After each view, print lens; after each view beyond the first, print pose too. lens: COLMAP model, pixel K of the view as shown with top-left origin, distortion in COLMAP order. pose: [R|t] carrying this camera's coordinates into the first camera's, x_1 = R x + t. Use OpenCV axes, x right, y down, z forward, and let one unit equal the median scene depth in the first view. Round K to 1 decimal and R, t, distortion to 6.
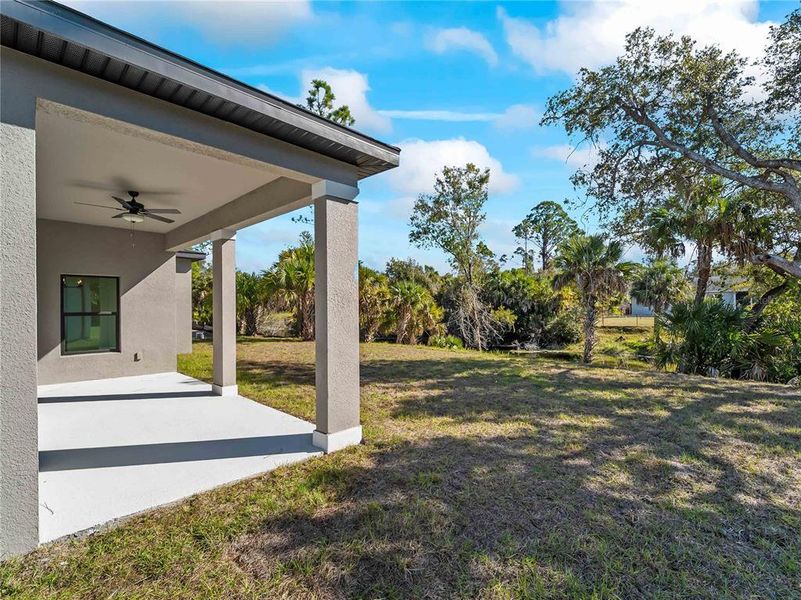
lens RADIAL K [[369.0, 0, 404.2], [0, 369.0, 306.9], [0, 0, 1]] dist [0.001668, -0.001338]
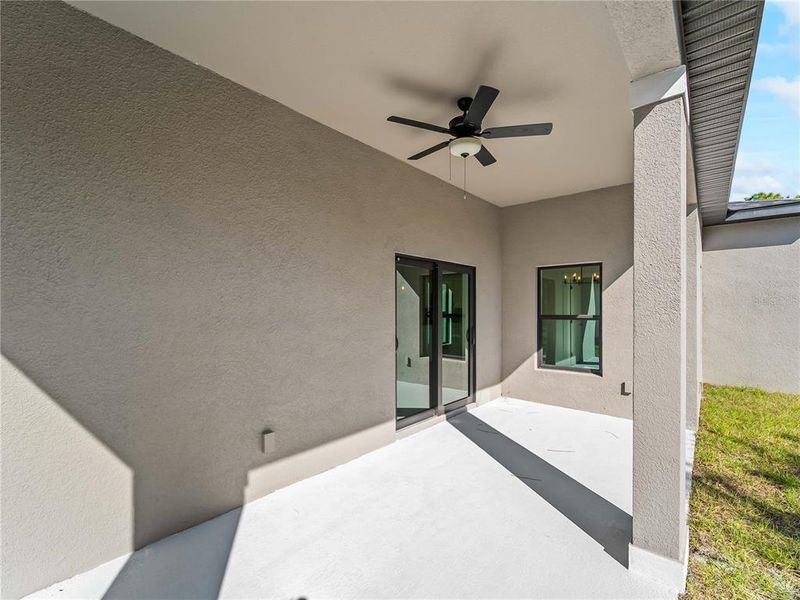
lens RADIAL K [[368.6, 0, 398.0], [0, 368.6, 306.7], [0, 0, 1]] dist [0.001668, -0.001338]
pose [[0.044303, 0.001960, -0.999016, -0.109927], [0.001151, 0.999997, 0.002013, -0.002945], [0.999017, -0.001239, 0.044300, 0.529402]]
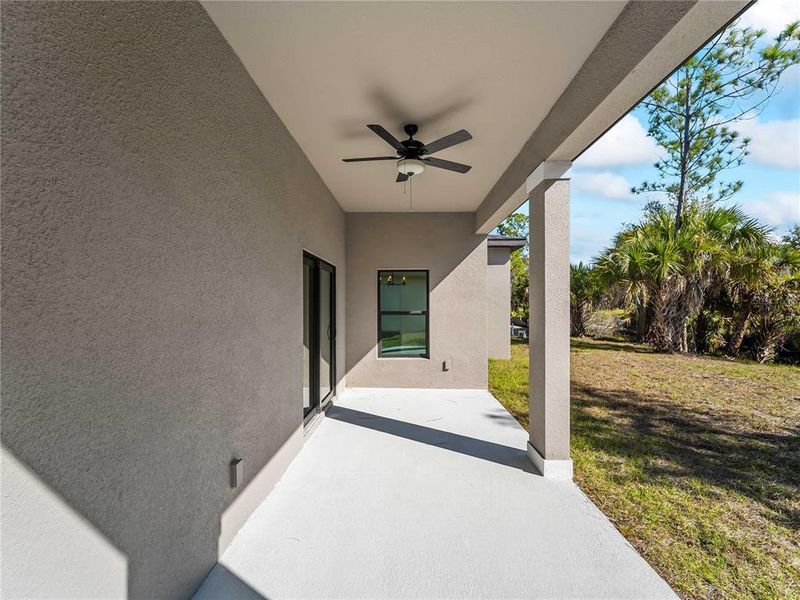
lens RADIAL K [[368.6, 0, 402.5], [0, 368.6, 302.4], [0, 0, 1]] dist [0.001668, -0.001338]
pose [[0.676446, 0.003451, -0.736484, -0.165033], [-0.003346, 0.999993, 0.001613, -0.006681], [0.736484, 0.001373, 0.676453, 0.335567]]
